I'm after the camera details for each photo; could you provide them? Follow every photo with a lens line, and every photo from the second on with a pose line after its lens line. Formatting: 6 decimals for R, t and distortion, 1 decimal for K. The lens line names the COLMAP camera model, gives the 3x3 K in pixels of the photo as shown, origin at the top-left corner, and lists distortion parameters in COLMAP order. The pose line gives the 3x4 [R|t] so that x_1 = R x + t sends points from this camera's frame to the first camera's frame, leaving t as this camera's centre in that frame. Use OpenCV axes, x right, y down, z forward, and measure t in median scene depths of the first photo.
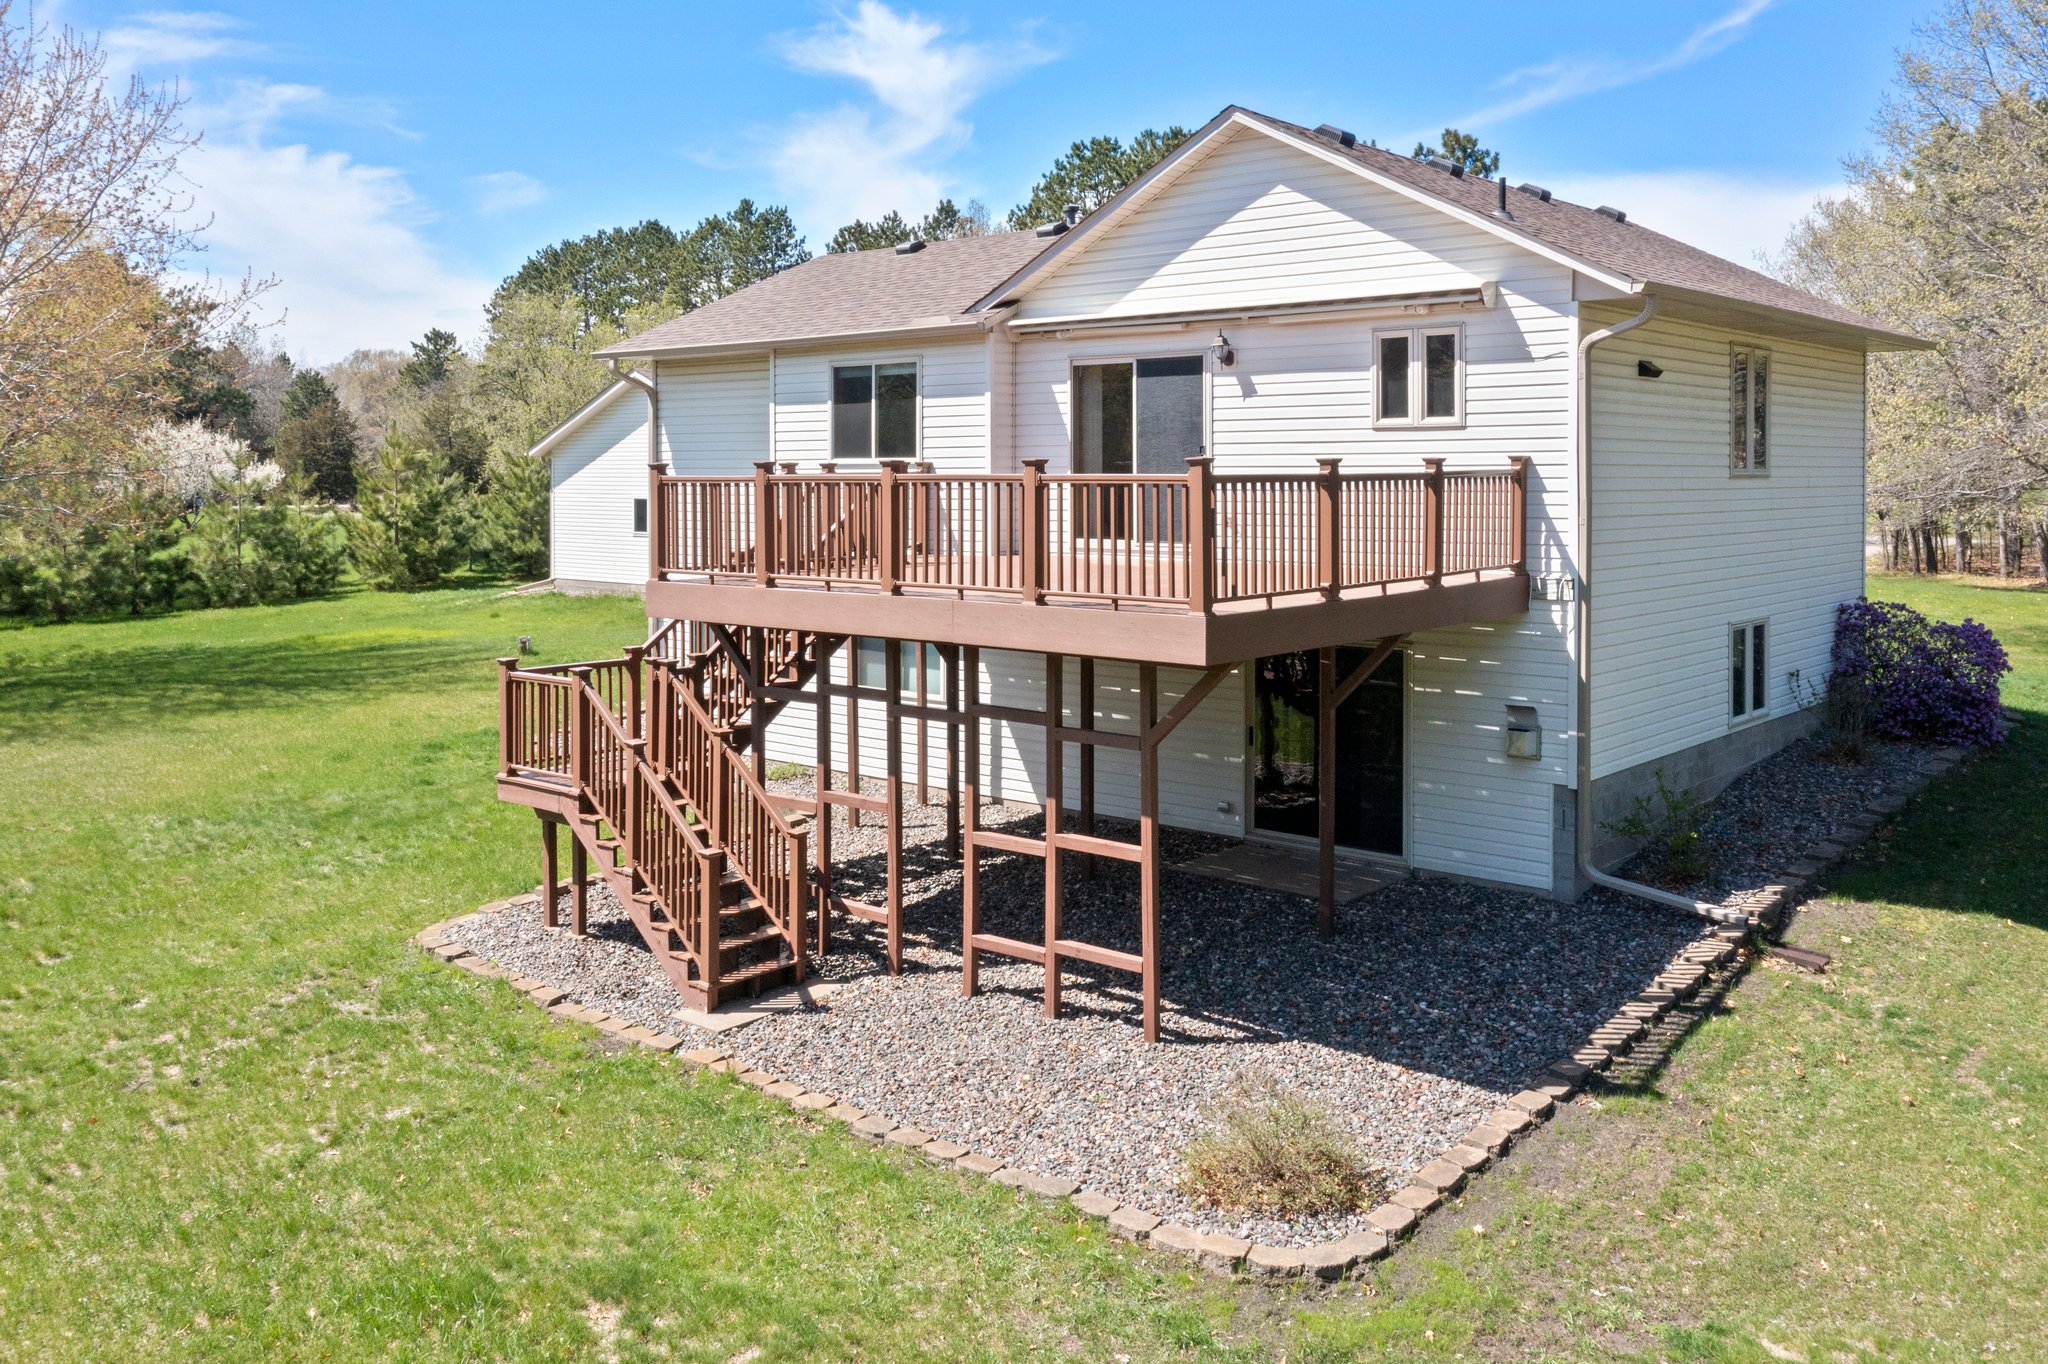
lens RADIAL K [[1690.5, 0, 1021.2], [0, 1690.5, 507.7], [0, 0, 1]] dist [-0.002950, 0.001597]
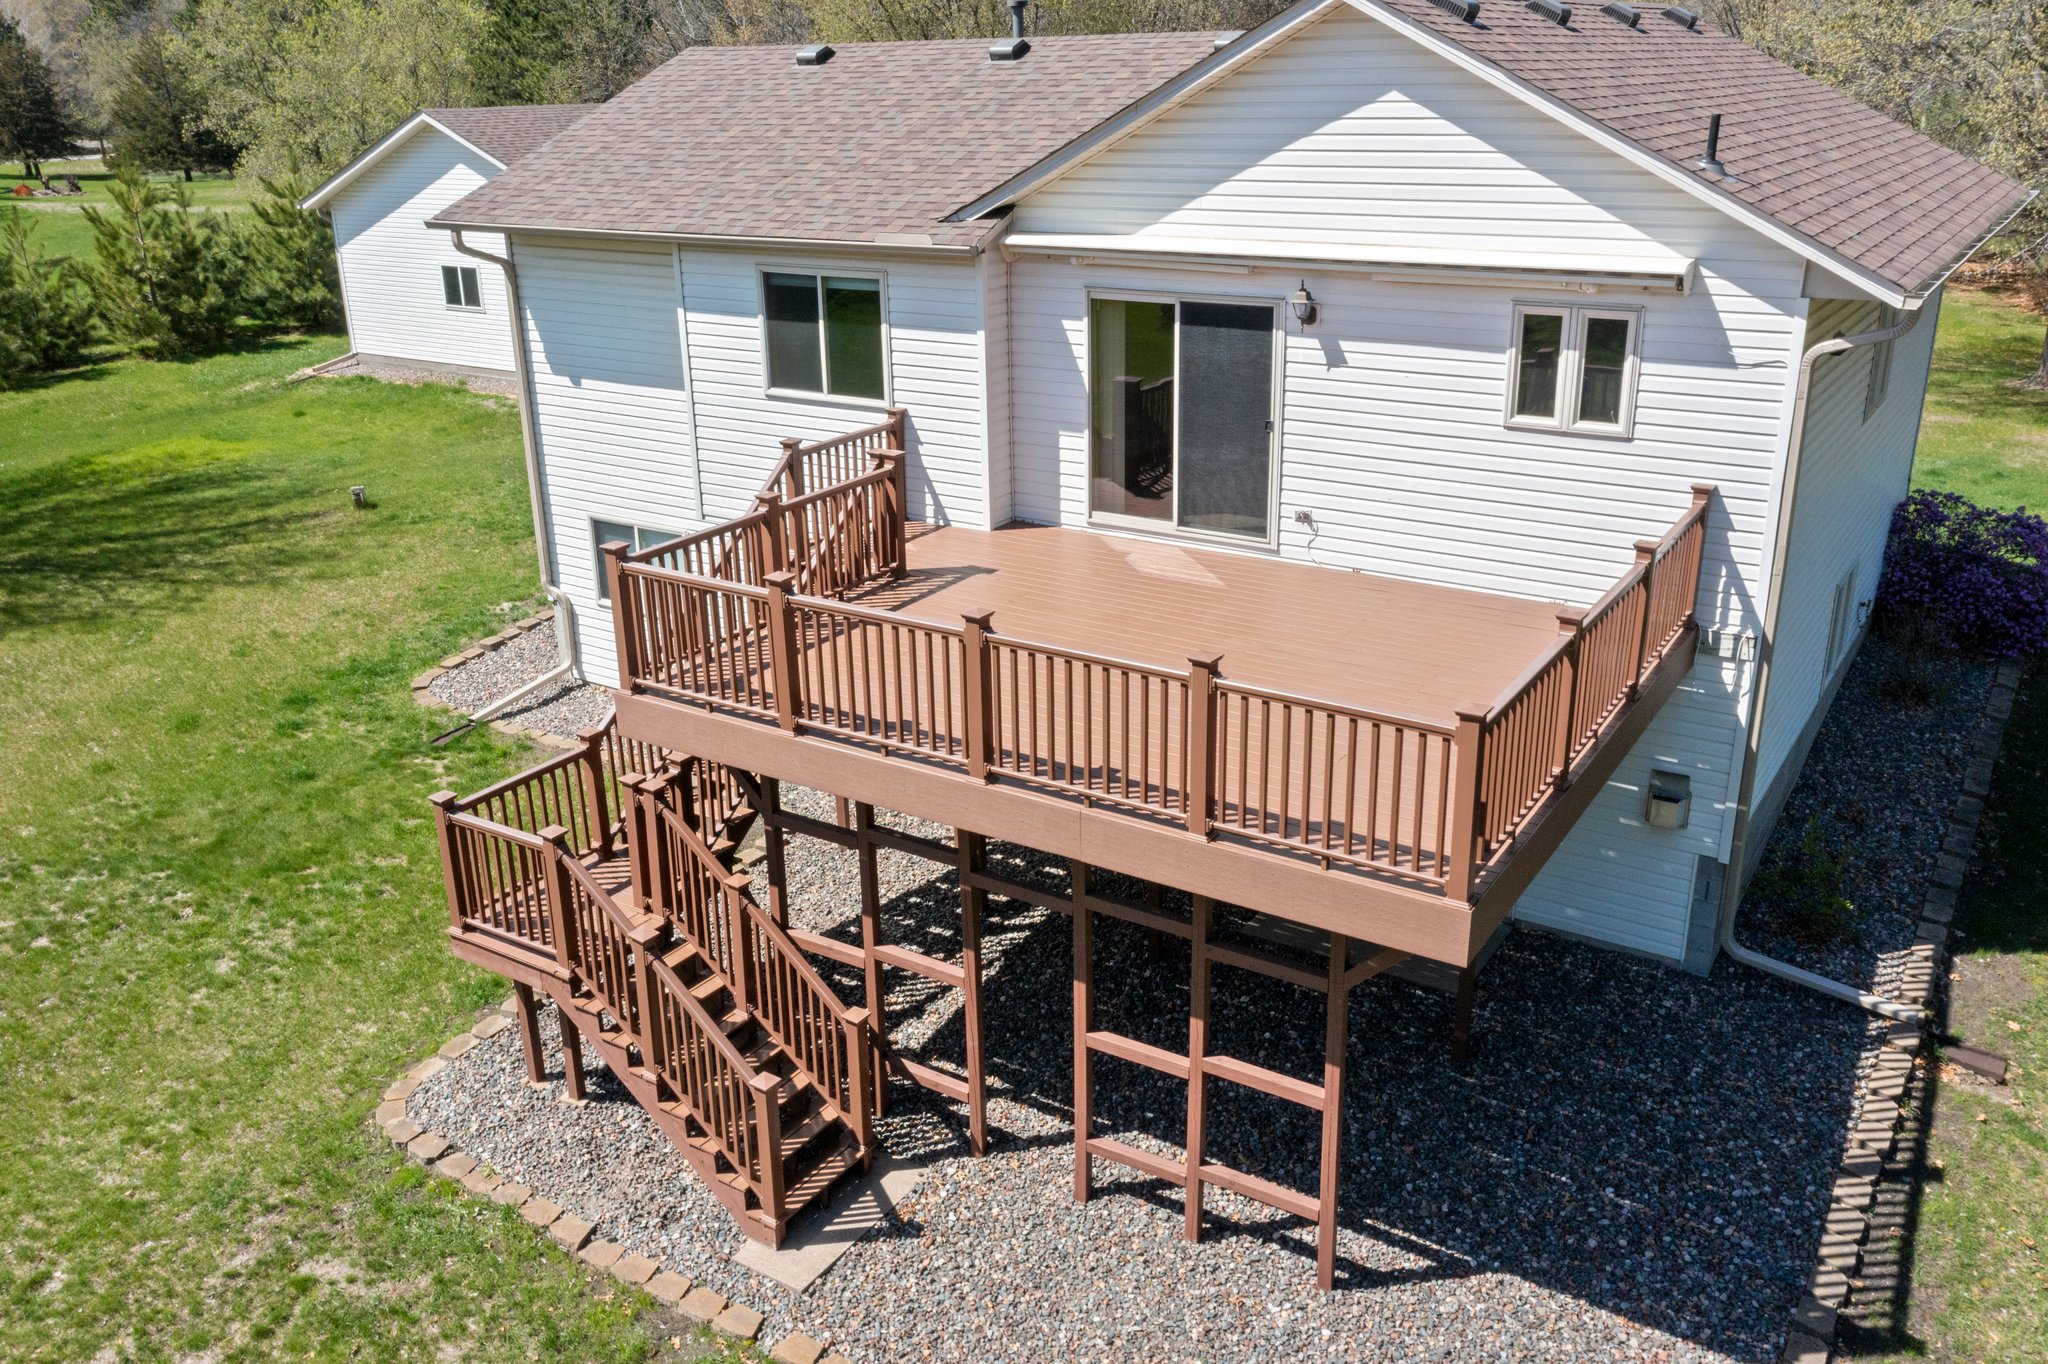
lens RADIAL K [[1639.6, 0, 1024.0], [0, 1639.6, 682.0], [0, 0, 1]] dist [0.000549, -0.010490]
pose [[0.990741, -0.064134, 0.119658, -0.119204], [0.020788, 0.942655, 0.333122, -0.196404], [-0.134161, -0.327550, 0.935260, 0.261218]]
